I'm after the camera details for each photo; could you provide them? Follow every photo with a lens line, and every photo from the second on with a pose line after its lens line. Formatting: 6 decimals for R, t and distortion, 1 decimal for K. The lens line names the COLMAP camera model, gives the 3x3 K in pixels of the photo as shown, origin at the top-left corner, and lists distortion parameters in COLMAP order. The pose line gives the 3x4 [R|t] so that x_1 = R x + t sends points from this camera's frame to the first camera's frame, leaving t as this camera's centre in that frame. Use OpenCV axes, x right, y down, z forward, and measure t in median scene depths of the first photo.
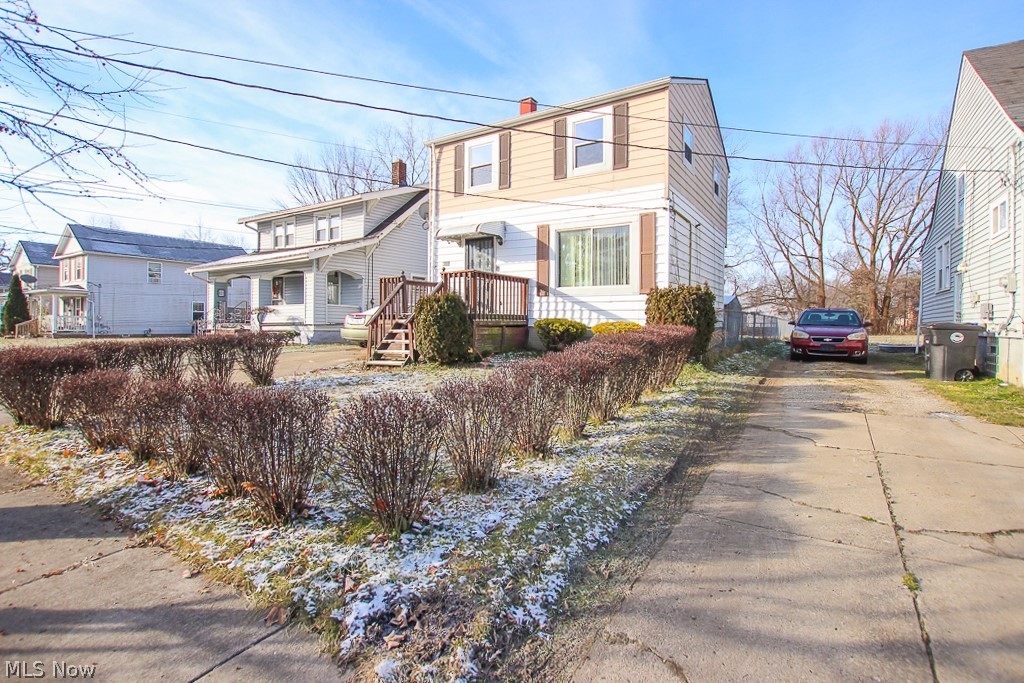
lens RADIAL K [[483.3, 0, 514.9], [0, 483.3, 330.3], [0, 0, 1]] dist [-0.002734, -0.000525]
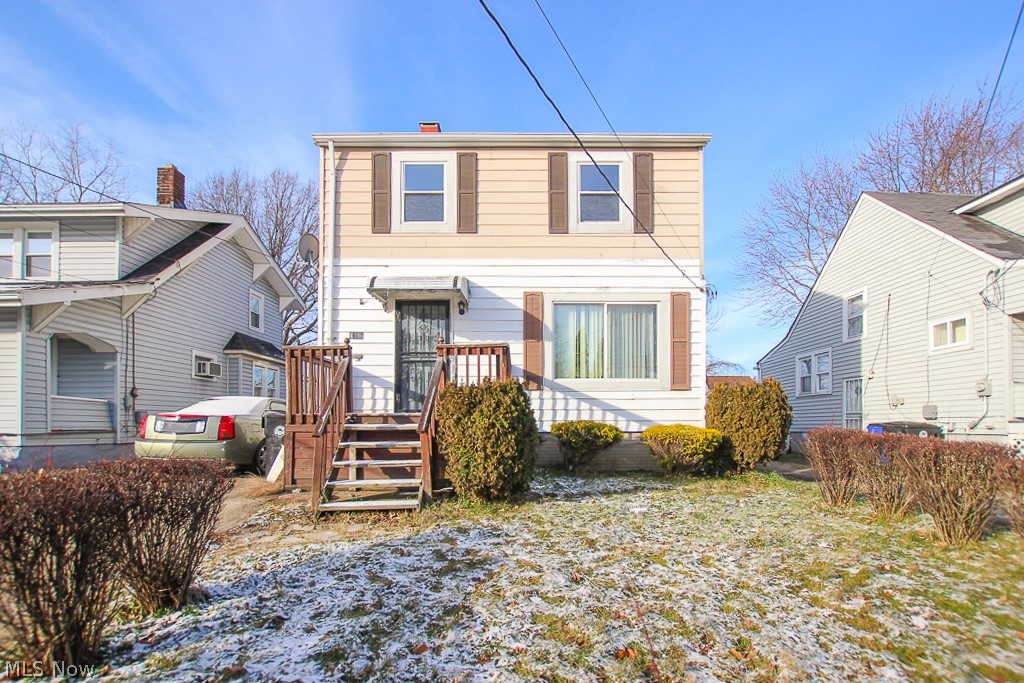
lens RADIAL K [[483.3, 0, 515.5], [0, 483.3, 419.9], [0, 0, 1]] dist [-0.002734, -0.000525]
pose [[0.836082, -0.010072, 0.548511, -0.347769], [0.018179, 0.999791, -0.009351, -0.018769], [-0.548303, 0.017790, 0.836091, 0.392606]]
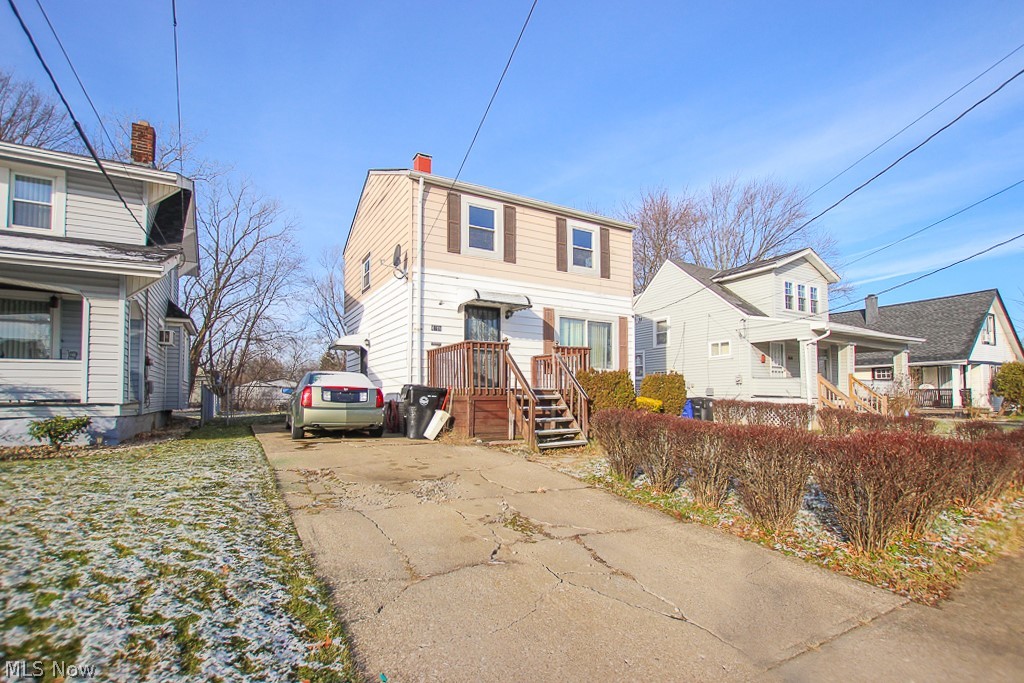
lens RADIAL K [[483.3, 0, 490.3], [0, 483.3, 384.8], [0, 0, 1]] dist [-0.002734, -0.000525]
pose [[0.470874, 0.016753, 0.882041, -0.908576], [0.013706, 0.999560, -0.026302, -0.019214], [-0.882094, 0.024475, 0.470437, 0.584248]]
